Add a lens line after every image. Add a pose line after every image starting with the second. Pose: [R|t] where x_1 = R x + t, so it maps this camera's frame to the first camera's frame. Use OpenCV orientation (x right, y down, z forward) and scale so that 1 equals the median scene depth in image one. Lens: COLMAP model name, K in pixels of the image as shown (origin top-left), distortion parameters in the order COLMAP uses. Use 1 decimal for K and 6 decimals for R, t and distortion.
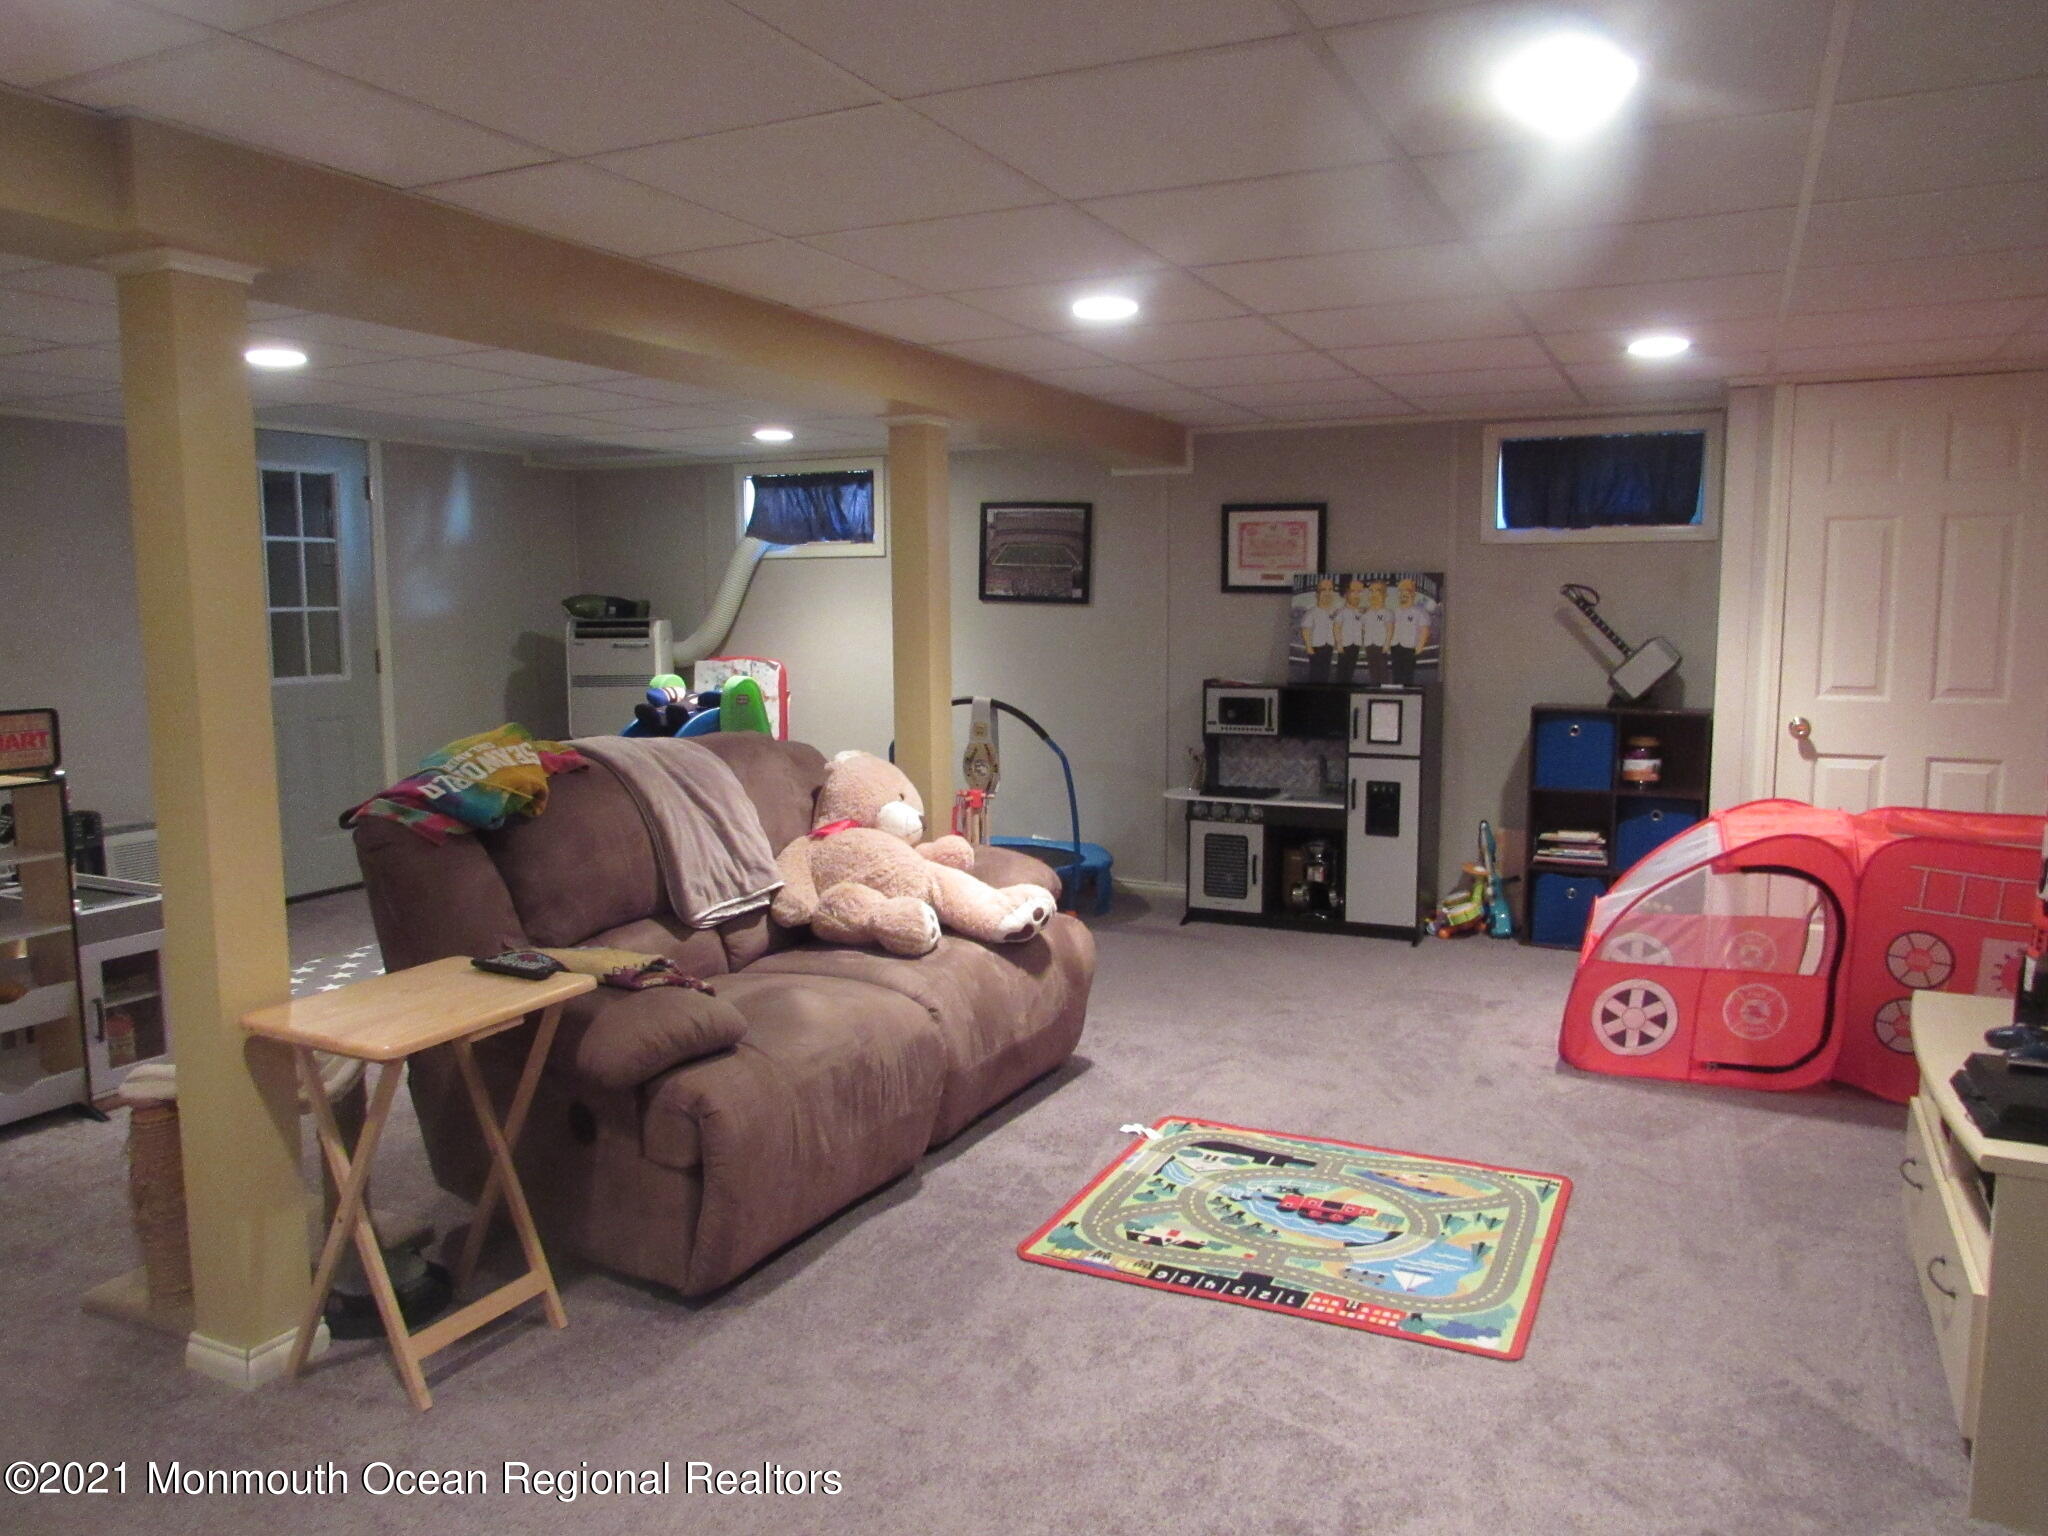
lens RADIAL K [[1476.6, 0, 1026.0], [0, 1476.6, 763.7], [0, 0, 1]] dist [0.015376, -0.004077]
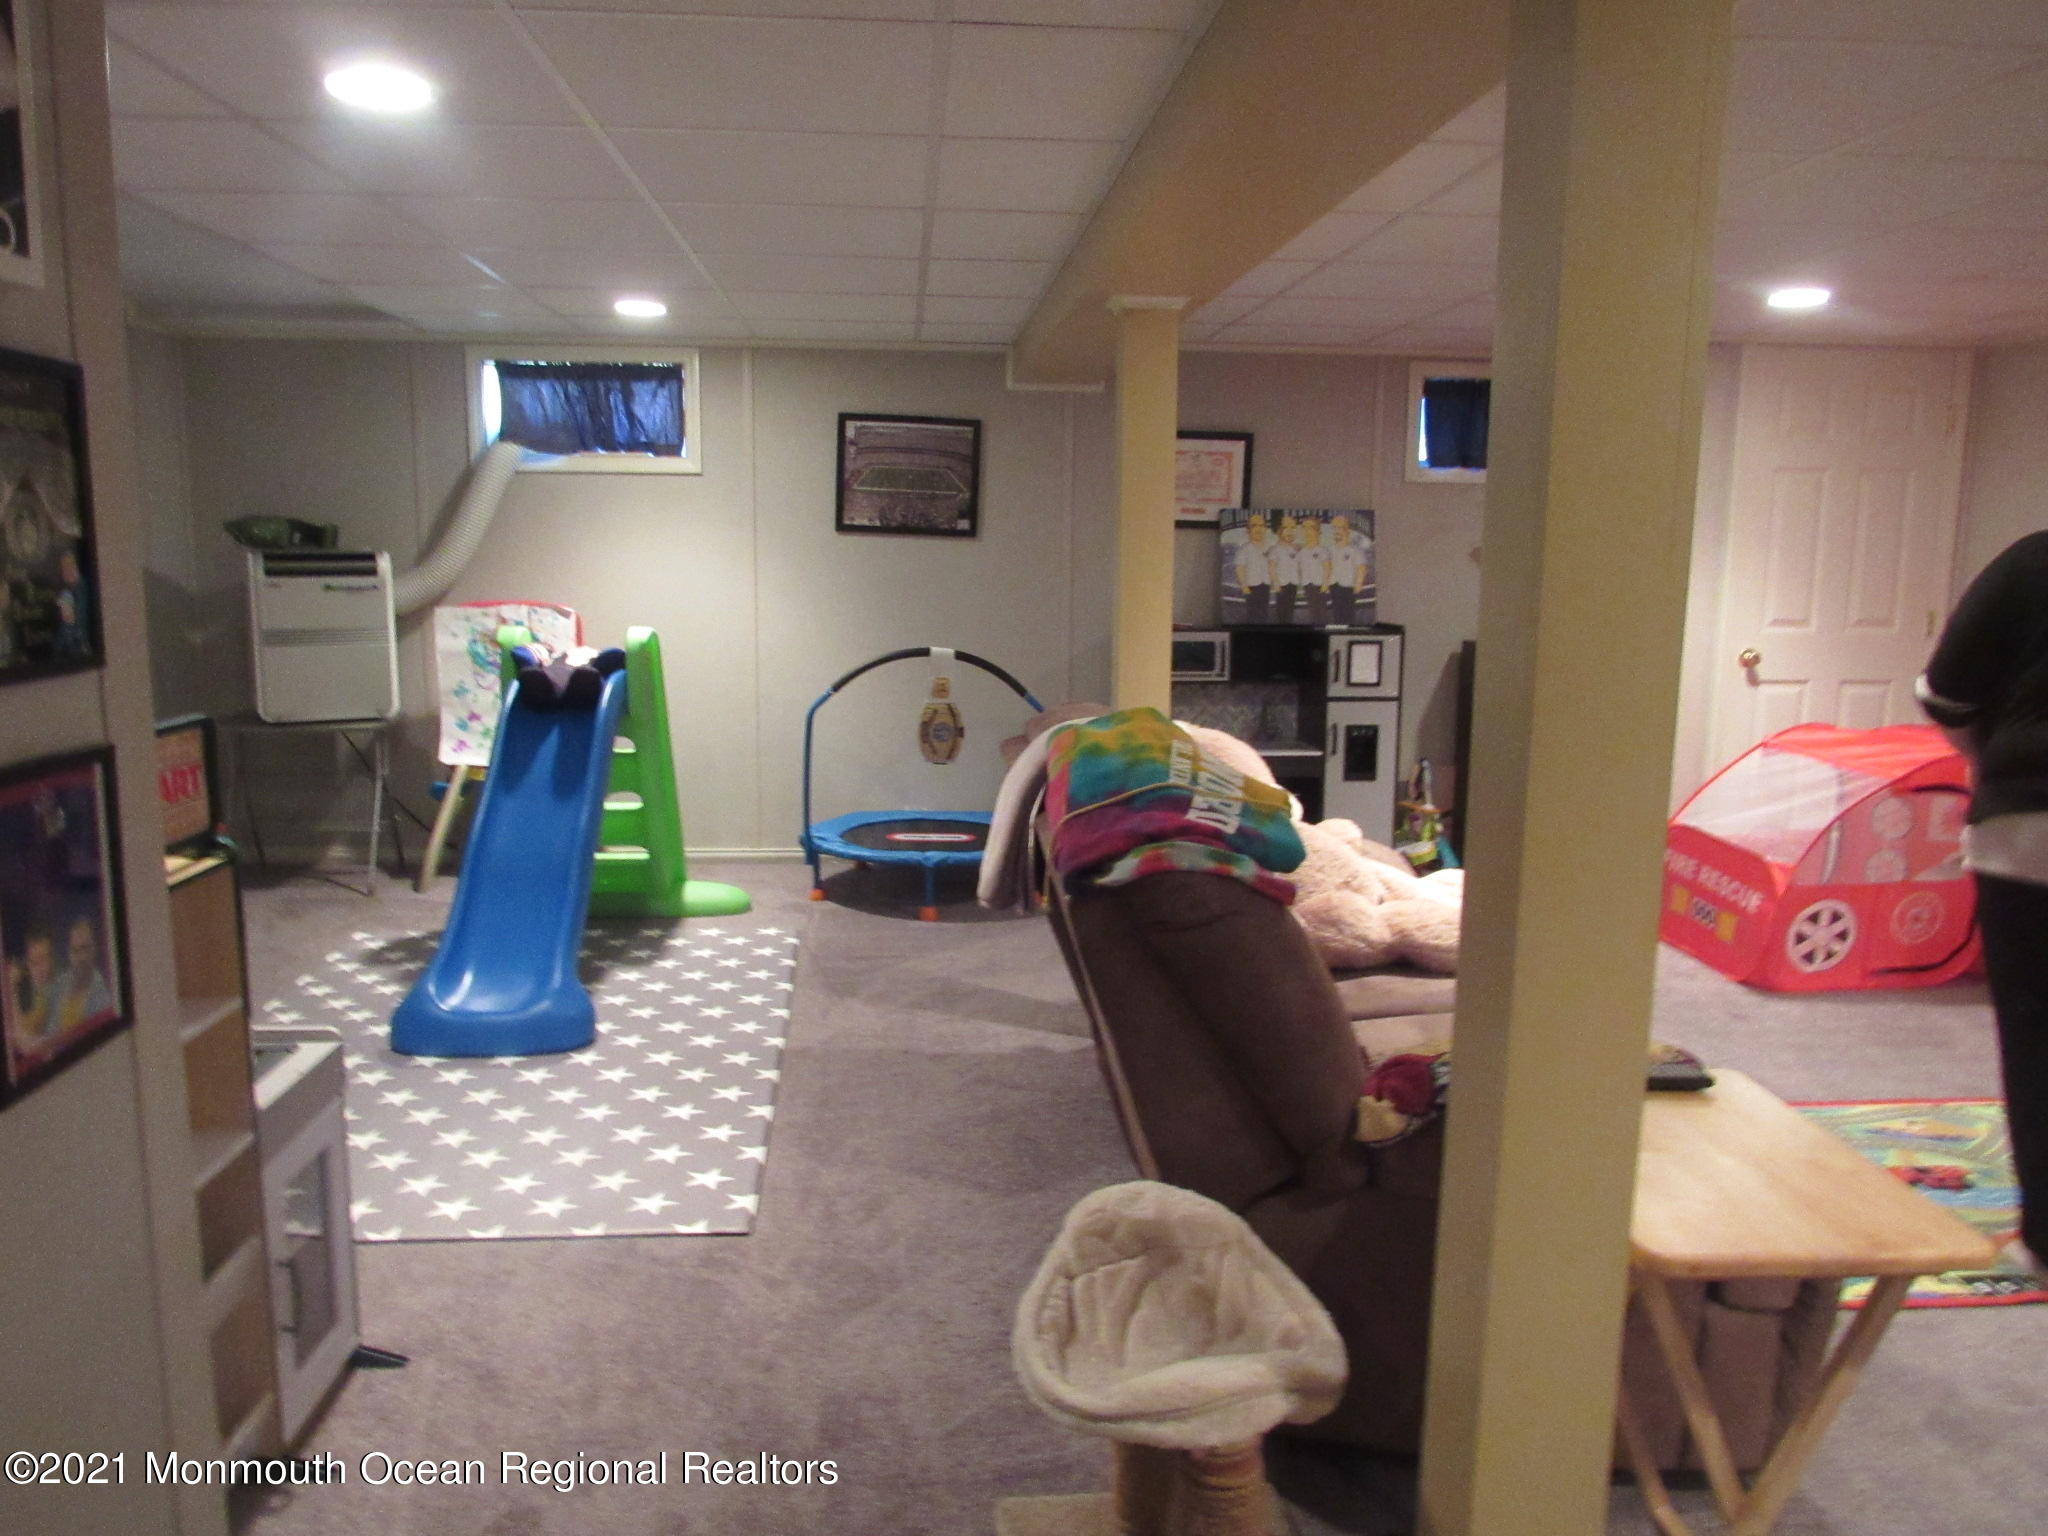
lens RADIAL K [[1476.6, 0, 1025.8], [0, 1476.6, 774.3], [0, 0, 1]] dist [0.015376, -0.004077]
pose [[0.867069, -0.067170, 0.493639, -0.409921], [0.042454, 0.997227, 0.061123, -0.023057], [-0.496376, -0.032041, 0.867516, 0.248381]]
